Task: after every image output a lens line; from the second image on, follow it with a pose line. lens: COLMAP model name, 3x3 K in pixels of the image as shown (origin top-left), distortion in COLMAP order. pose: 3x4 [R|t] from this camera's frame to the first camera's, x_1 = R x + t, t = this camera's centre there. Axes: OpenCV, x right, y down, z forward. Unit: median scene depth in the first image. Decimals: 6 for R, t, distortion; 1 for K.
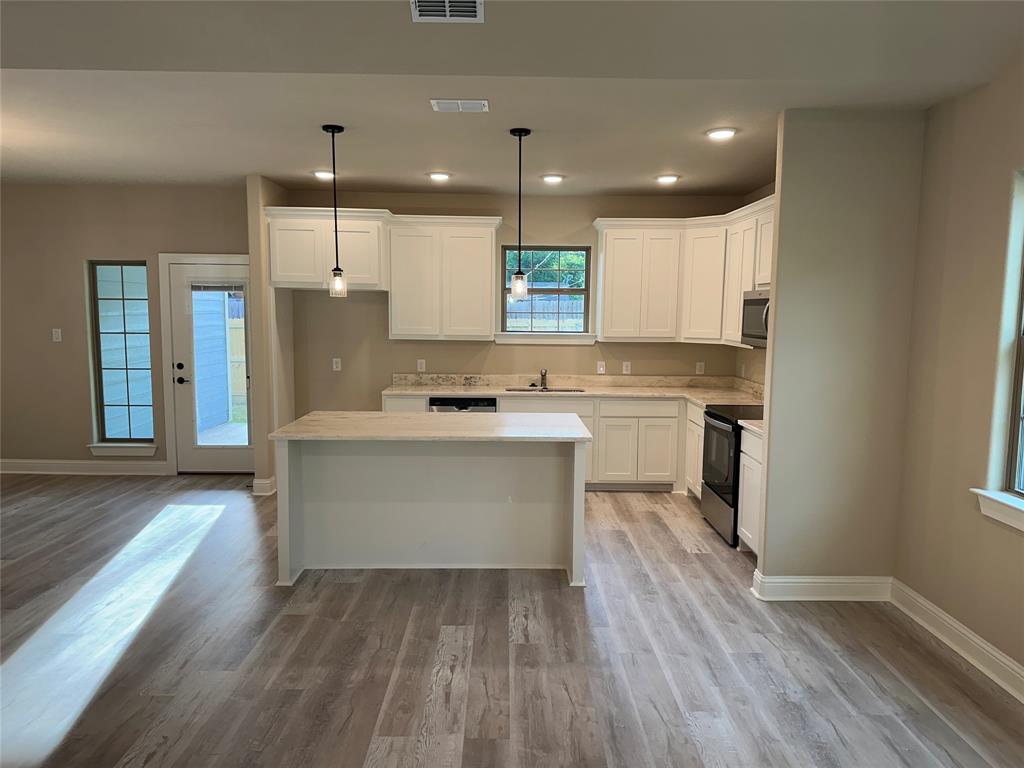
lens RADIAL K [[721.3, 0, 512.0], [0, 721.3, 384.0], [0, 0, 1]] dist [0.102304, -0.137060]
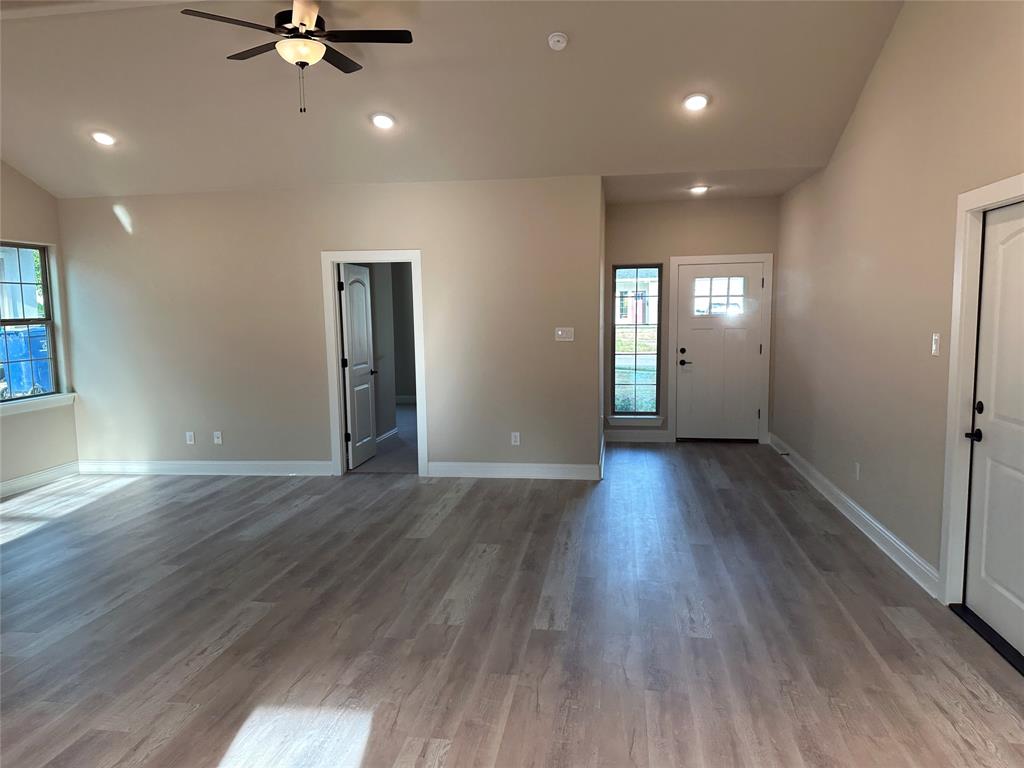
lens RADIAL K [[721.3, 0, 512.0], [0, 721.3, 384.0], [0, 0, 1]] dist [0.102304, -0.137060]
pose [[-0.988566, -0.008246, 0.150566, -0.471276], [0.023365, 0.978067, 0.206978, -0.080323], [-0.148970, 0.208129, -0.966690, 0.797328]]
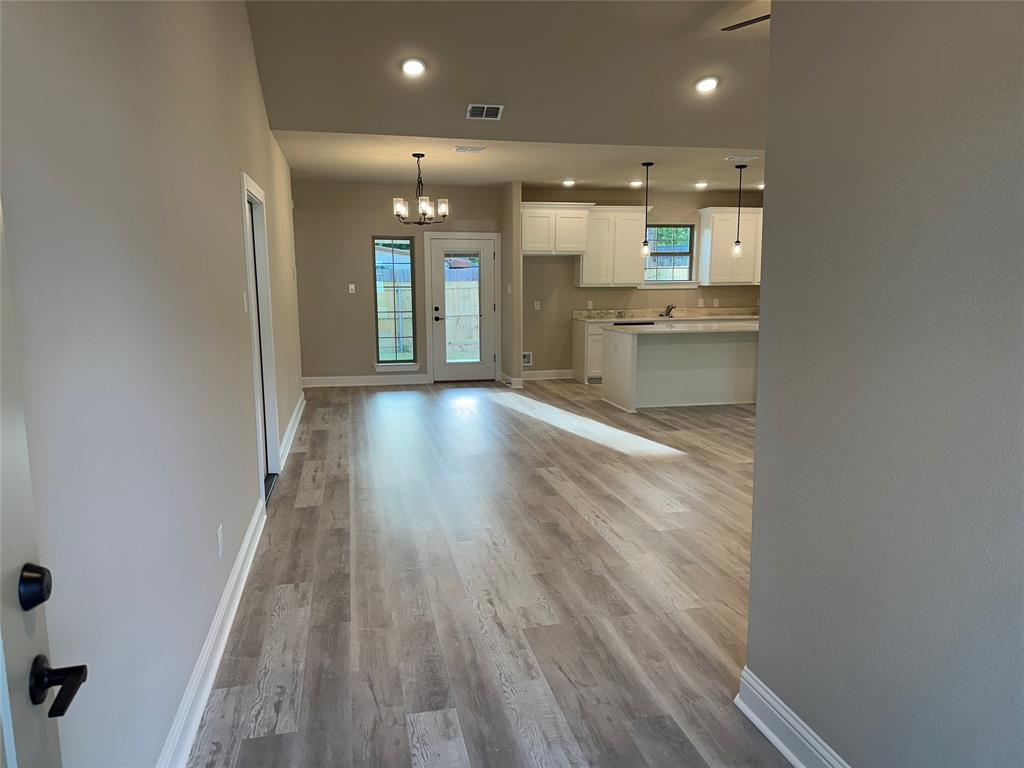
lens RADIAL K [[721.7, 0, 505.2], [0, 721.7, 382.4], [0, 0, 1]] dist [0.152870, -0.141110]
pose [[0.977484, -0.043817, 0.206411, -0.632331], [0.035447, 0.998399, 0.044076, 0.064886], [-0.208011, -0.035767, 0.977472, -0.468733]]
